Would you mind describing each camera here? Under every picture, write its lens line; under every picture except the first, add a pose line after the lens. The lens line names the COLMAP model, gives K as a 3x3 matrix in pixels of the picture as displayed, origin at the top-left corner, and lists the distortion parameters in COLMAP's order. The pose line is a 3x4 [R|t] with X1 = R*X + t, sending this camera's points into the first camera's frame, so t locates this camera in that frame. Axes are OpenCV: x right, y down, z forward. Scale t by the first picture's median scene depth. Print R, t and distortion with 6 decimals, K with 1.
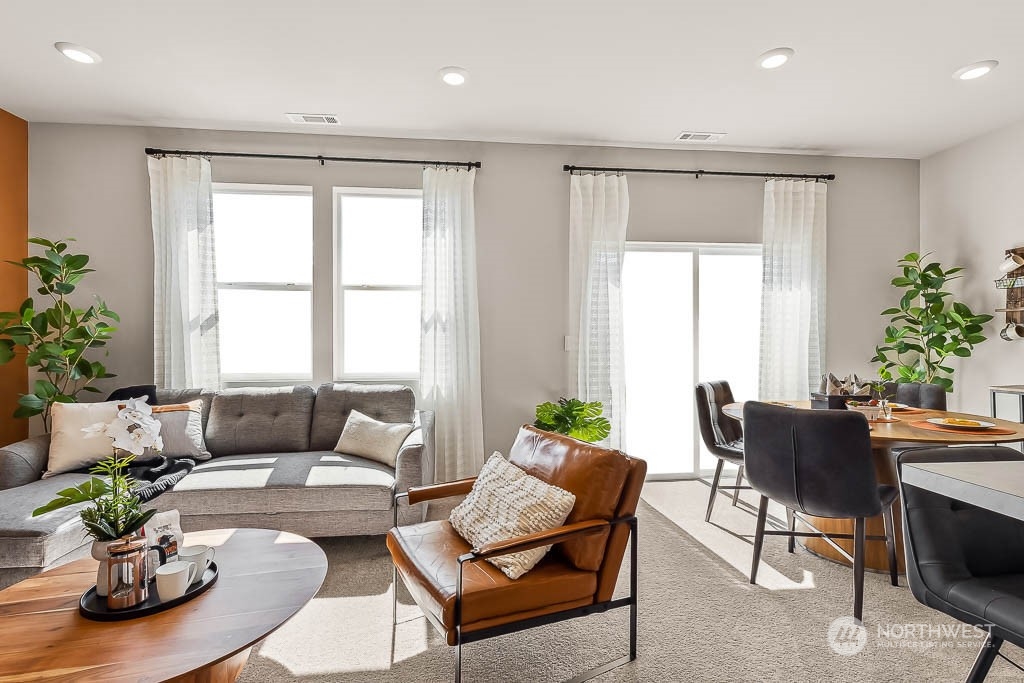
lens RADIAL K [[470.6, 0, 504.8], [0, 470.6, 339.7], [0, 0, 1]] dist [0.007754, -0.000939]
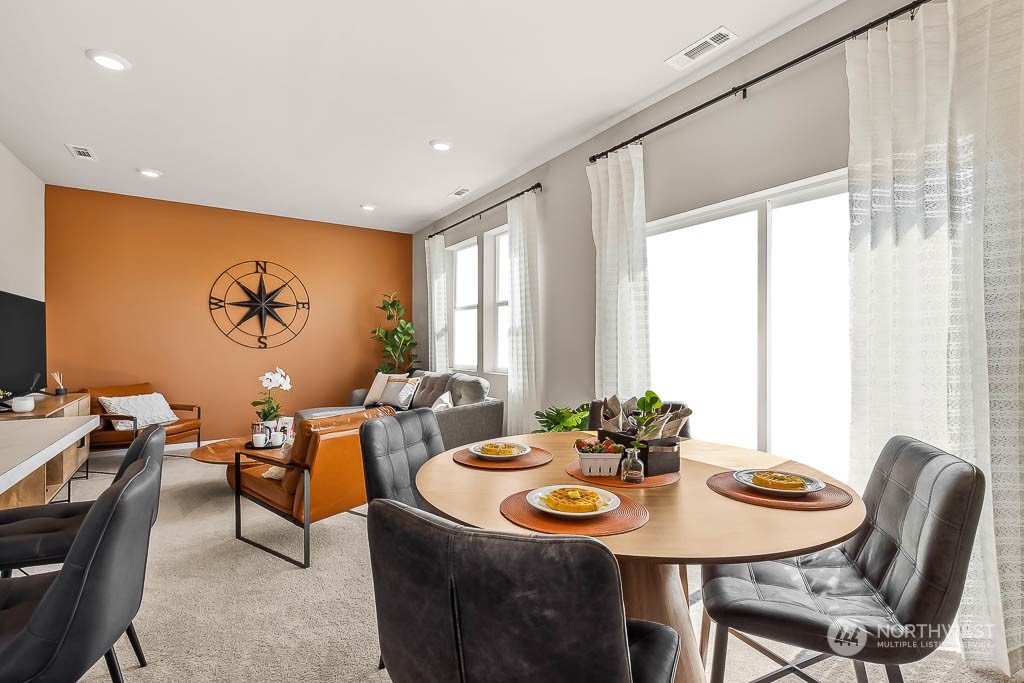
lens RADIAL K [[470.6, 0, 510.1], [0, 470.6, 341.6], [0, 0, 1]] dist [0.007754, -0.000939]
pose [[0.457489, -0.001391, -0.889214, 0.895332], [-0.005770, 0.999973, -0.004533, 0.001490], [0.889197, 0.007205, 0.457468, 0.435753]]
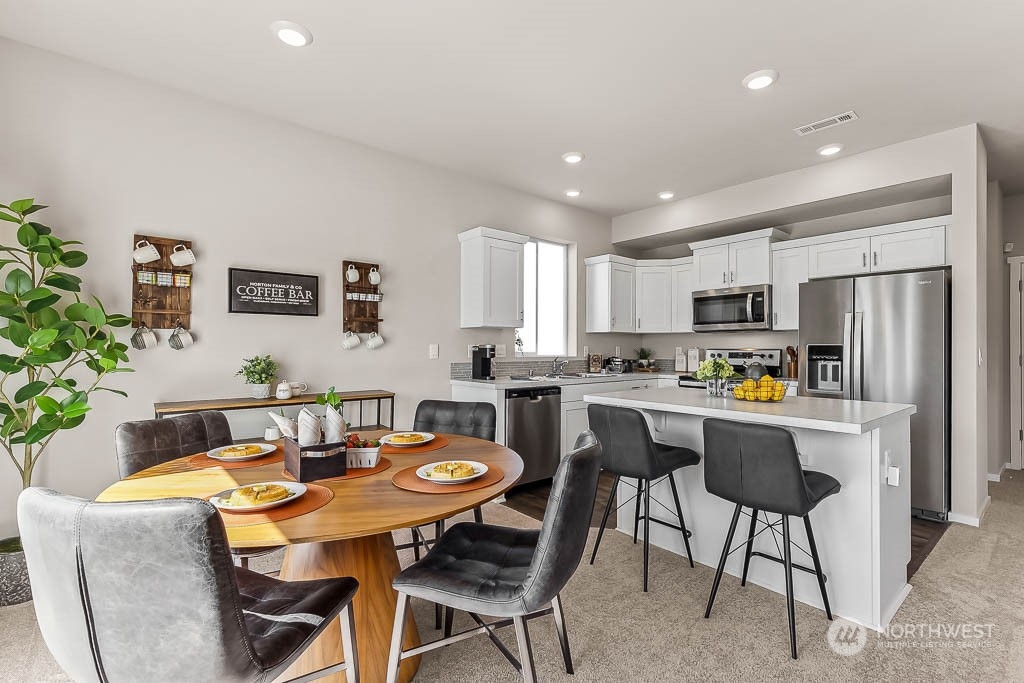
lens RADIAL K [[470.6, 0, 526.4], [0, 470.6, 344.9], [0, 0, 1]] dist [0.007754, -0.000939]
pose [[-0.577435, 0.003568, 0.816429, 0.033753], [-0.002297, 0.999979, -0.005995, -0.001849], [-0.816434, -0.005337, -0.577415, 0.856224]]
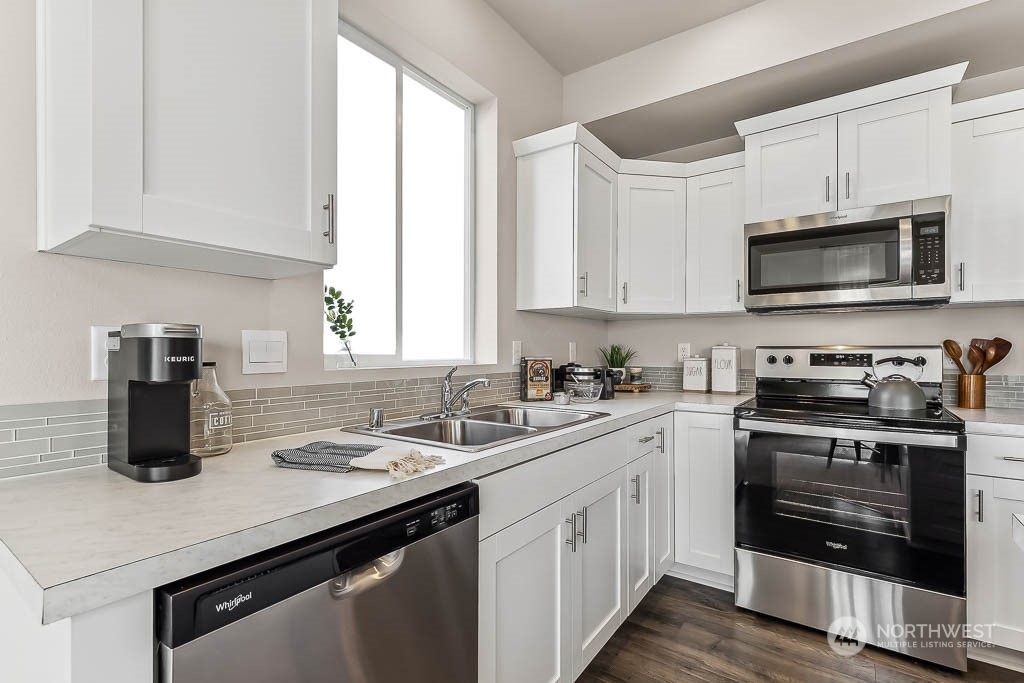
lens RADIAL K [[470.6, 0, 532.8], [0, 470.6, 350.9], [0, 0, 1]] dist [0.007754, -0.000939]
pose [[-0.767291, -0.004663, 0.641282, 0.681066], [-0.001842, 0.999985, 0.005068, 0.003880], [-0.641296, 0.002708, -0.767288, 0.351306]]
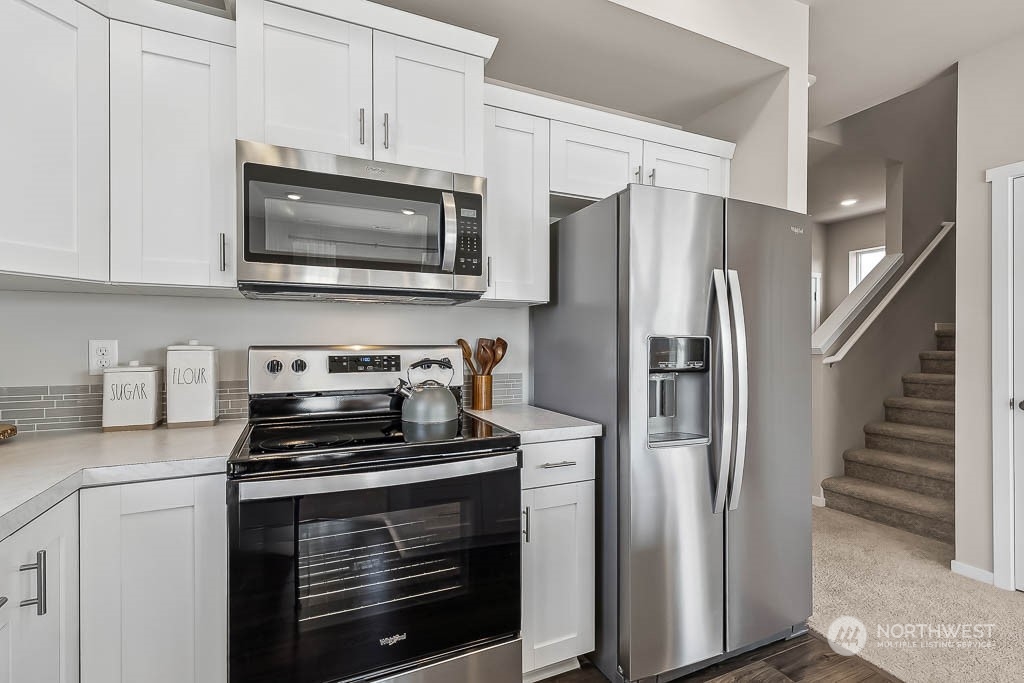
lens RADIAL K [[470.6, 0, 521.1], [0, 470.6, 344.3], [0, 0, 1]] dist [0.007754, -0.000939]
pose [[-0.939693, -0.001879, -0.342015, 0.787268], [-0.001498, 0.999998, -0.001377, -0.001255], [0.342017, -0.000782, -0.939694, 0.108598]]
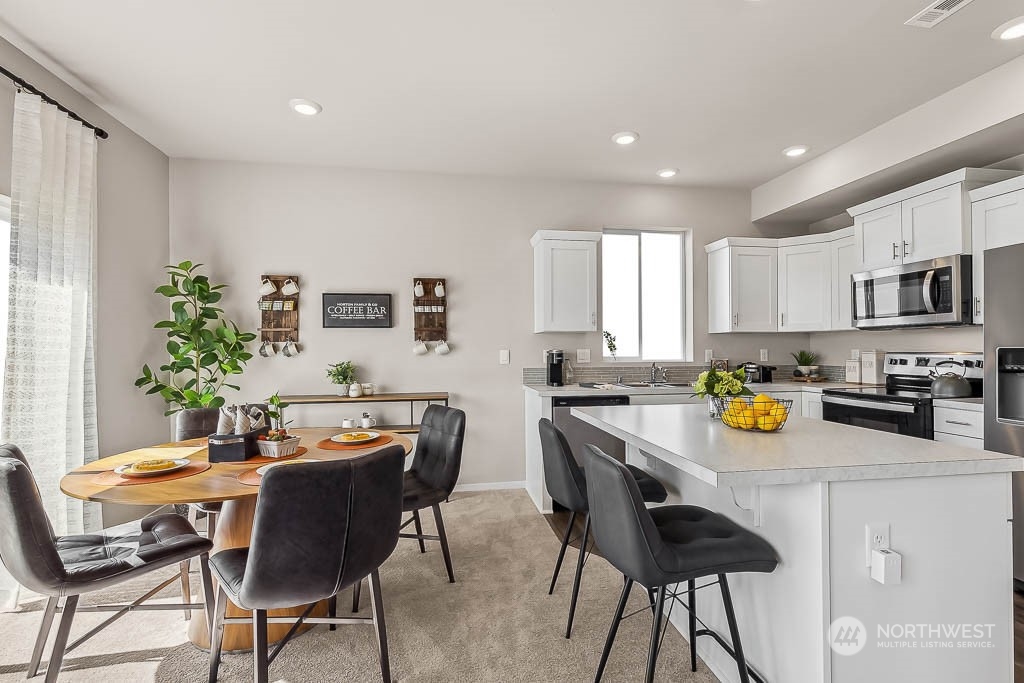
lens RADIAL K [[470.6, 0, 516.2], [0, 470.6, 346.1], [0, 0, 1]] dist [0.007754, -0.000939]
pose [[-0.064507, 0.005319, 0.997903, -0.076805], [0.006444, 0.999967, -0.004914, -0.013159], [-0.997896, 0.006114, -0.064539, 0.445152]]
